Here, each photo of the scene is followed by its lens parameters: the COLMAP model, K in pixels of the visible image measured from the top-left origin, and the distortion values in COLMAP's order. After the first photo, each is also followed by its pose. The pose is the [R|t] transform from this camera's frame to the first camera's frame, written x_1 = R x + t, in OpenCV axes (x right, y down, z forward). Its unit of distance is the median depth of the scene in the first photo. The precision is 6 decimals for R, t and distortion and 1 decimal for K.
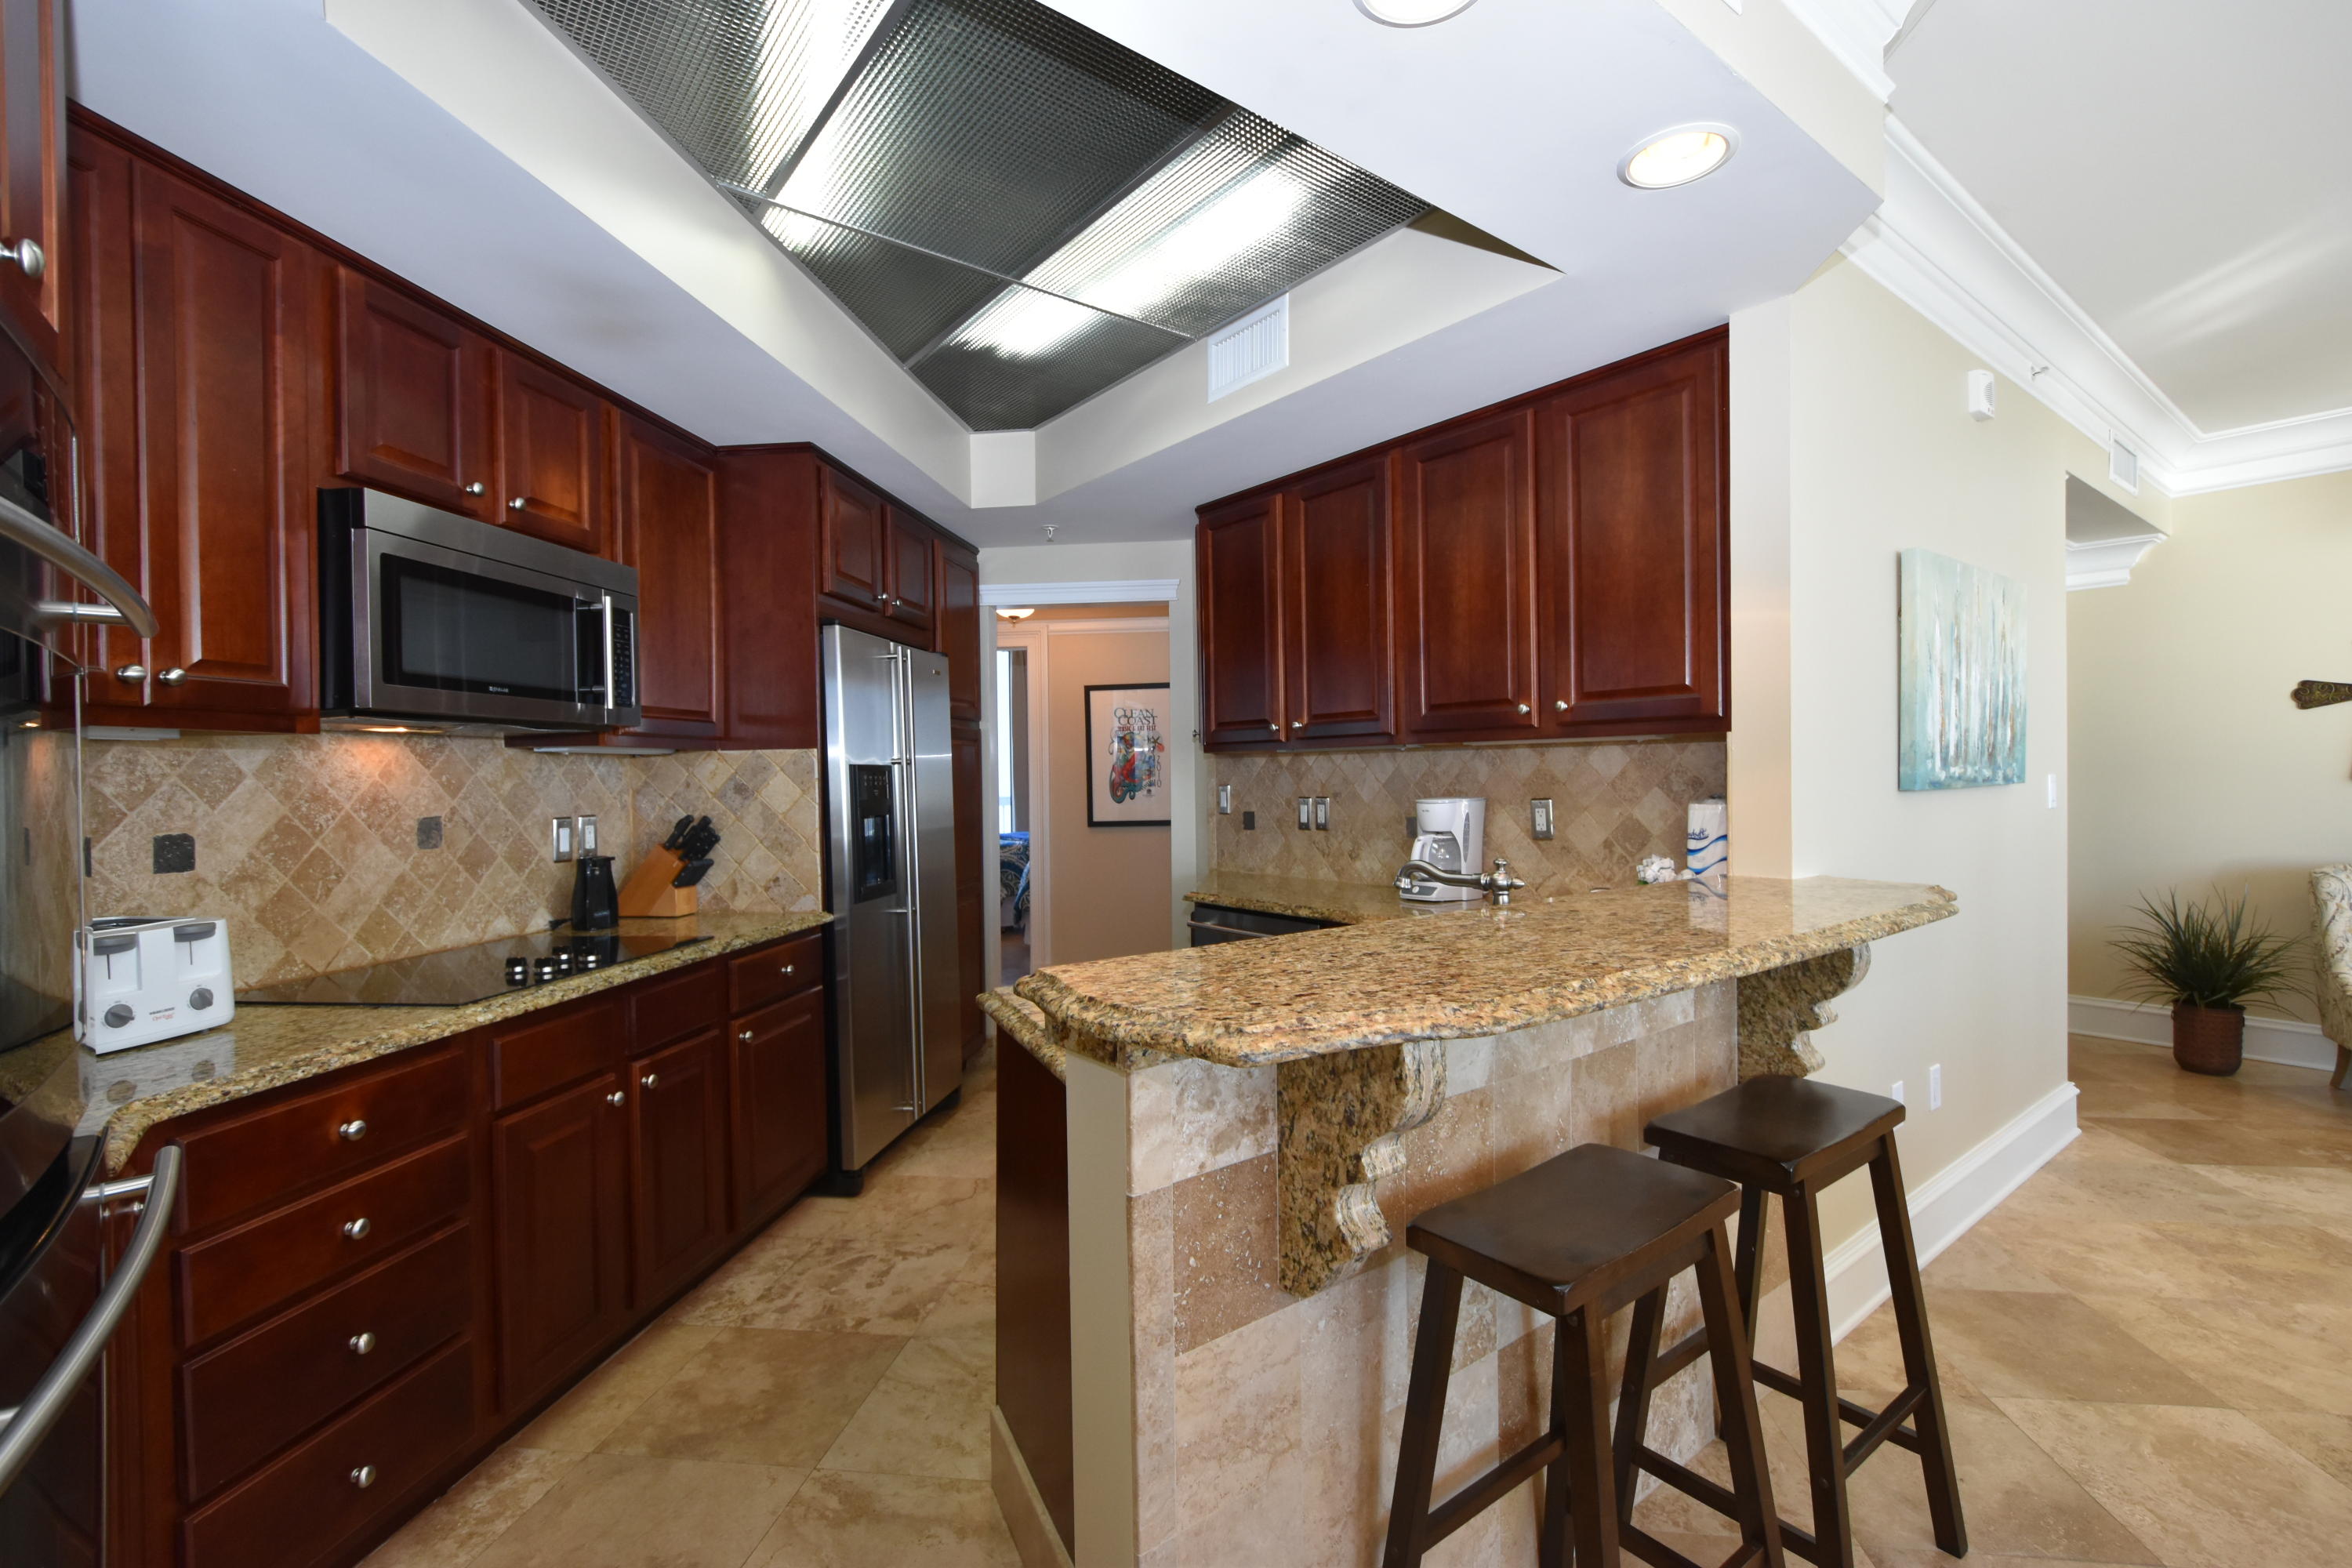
lens RADIAL K [[1034.5, 0, 1194.8], [0, 1034.5, 786.8], [0, 0, 1]] dist [0.003217, -0.003577]
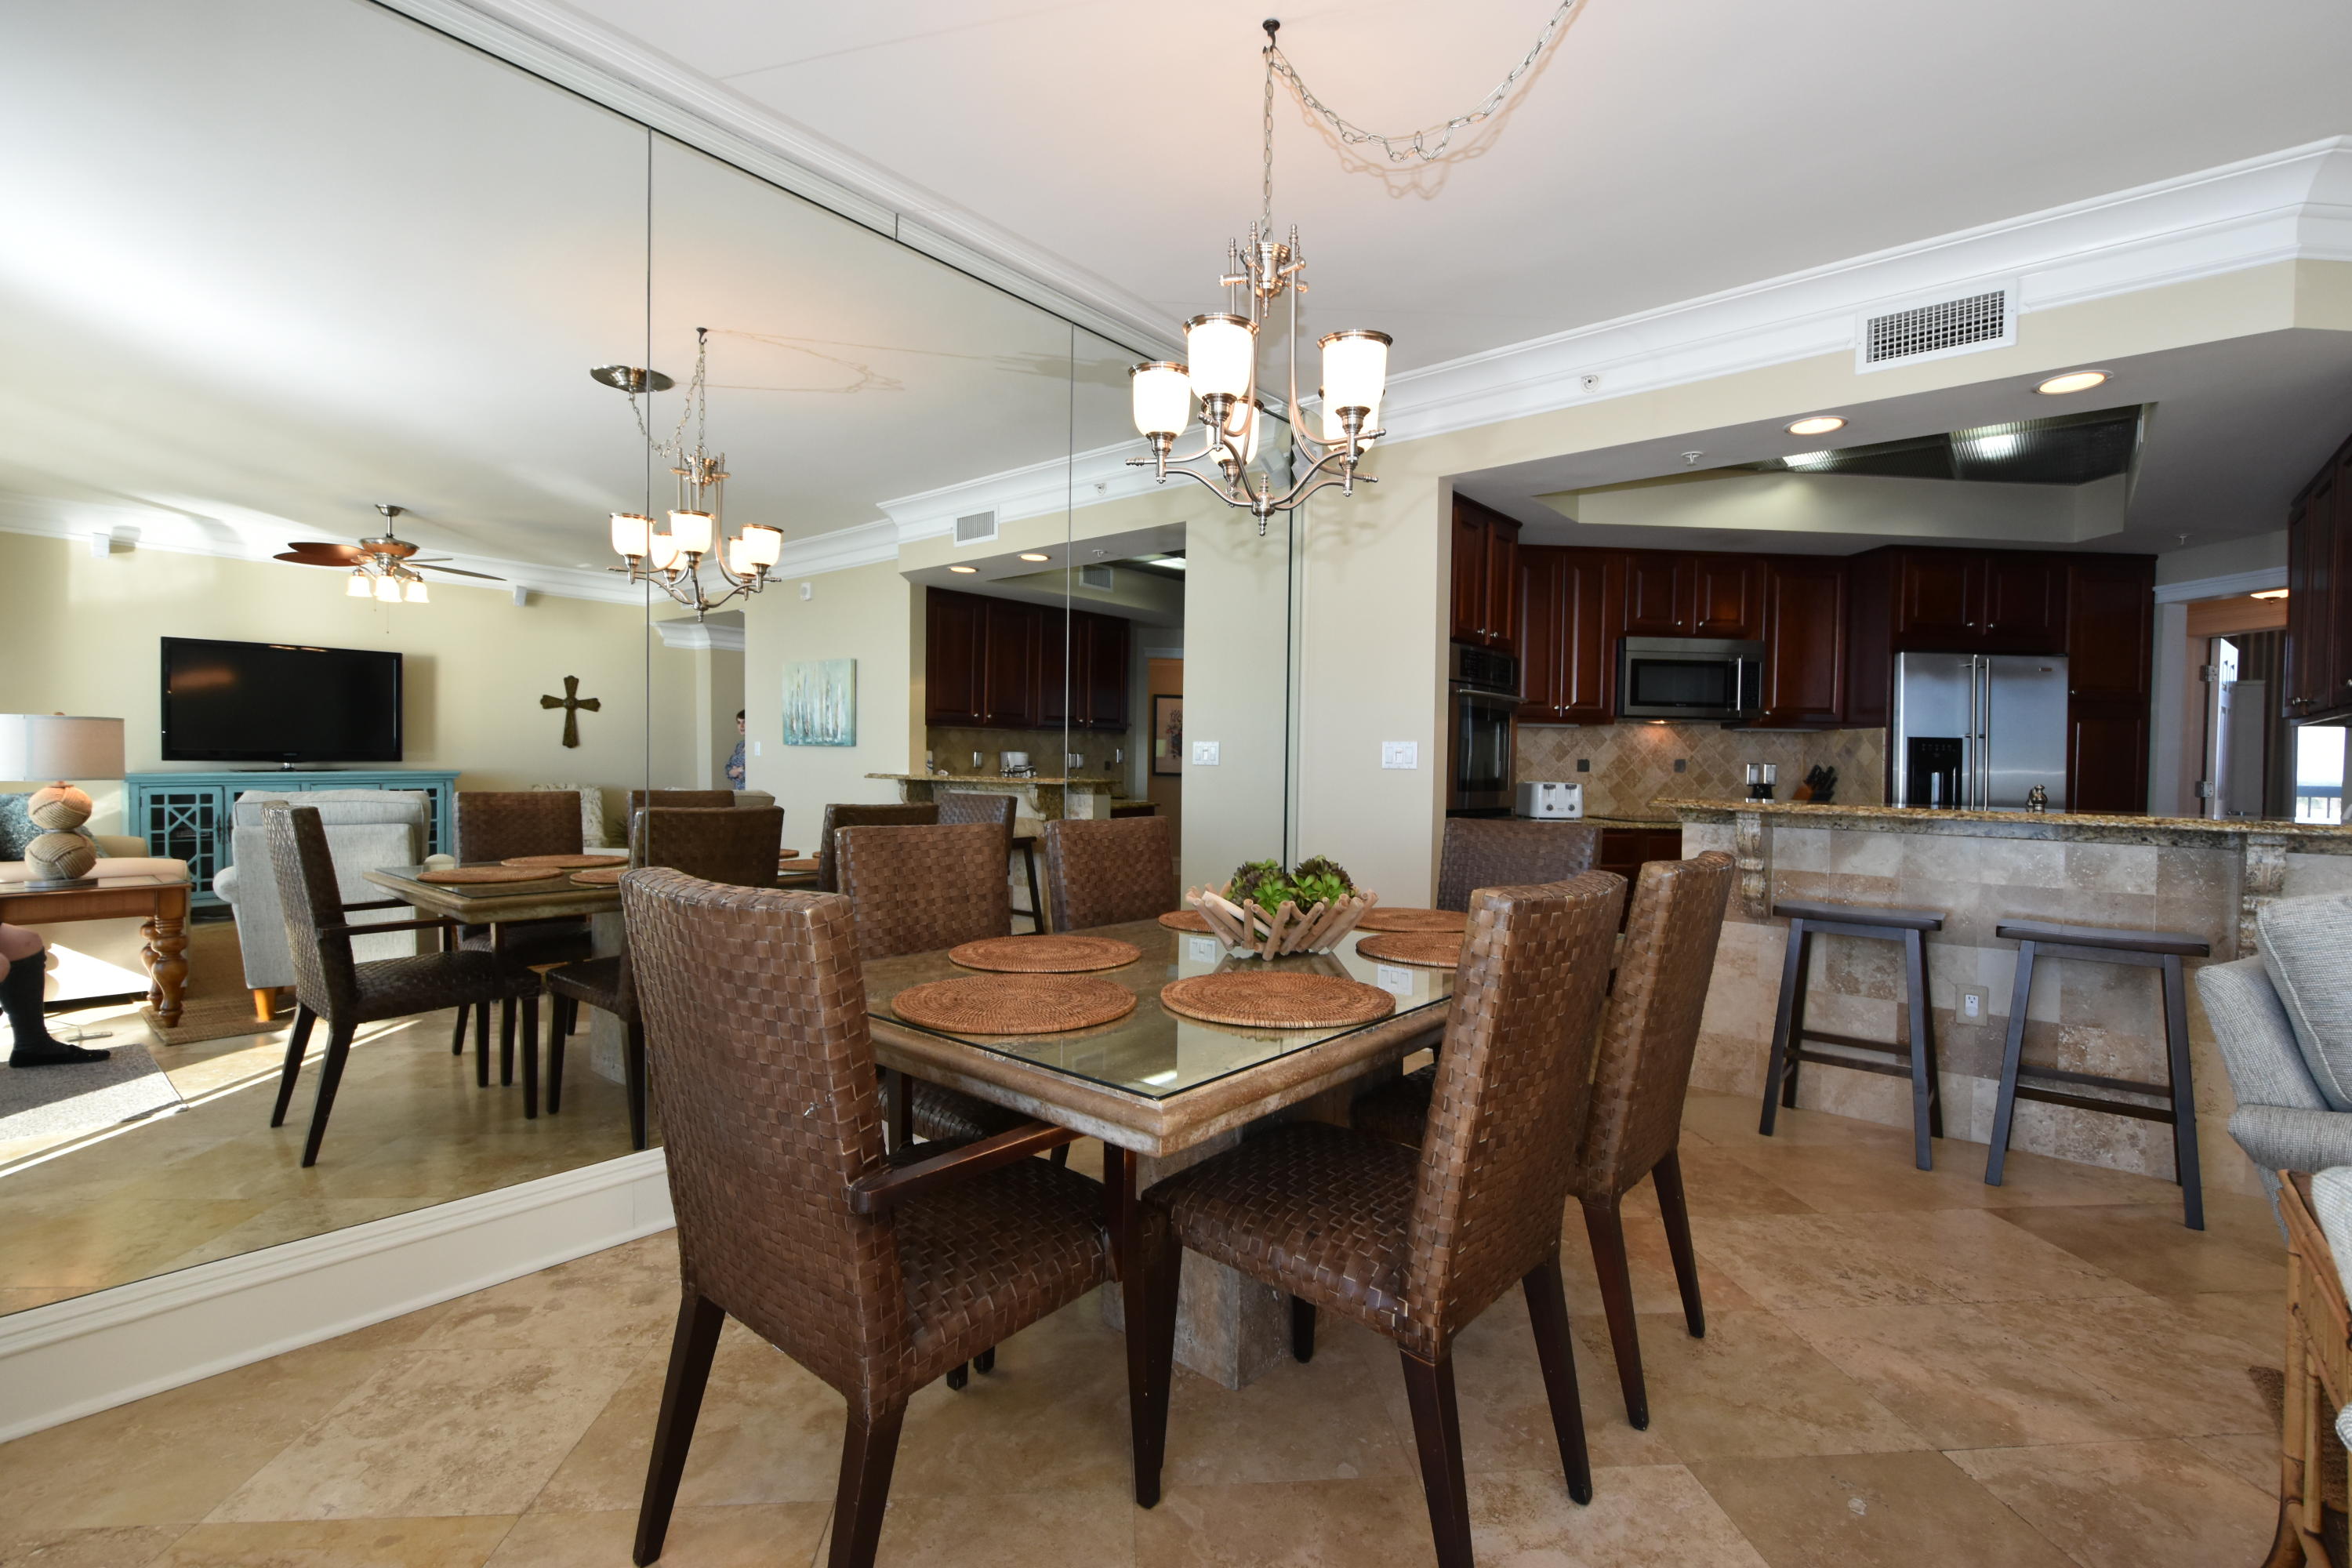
lens RADIAL K [[1034.5, 0, 1189.4], [0, 1034.5, 791.2], [0, 0, 1]] dist [0.003217, -0.003577]
pose [[0.209520, 0.048828, -0.976584, 1.229628], [-0.028286, 0.998637, 0.043862, 0.028515], [0.977395, 0.018433, 0.210616, -0.535803]]
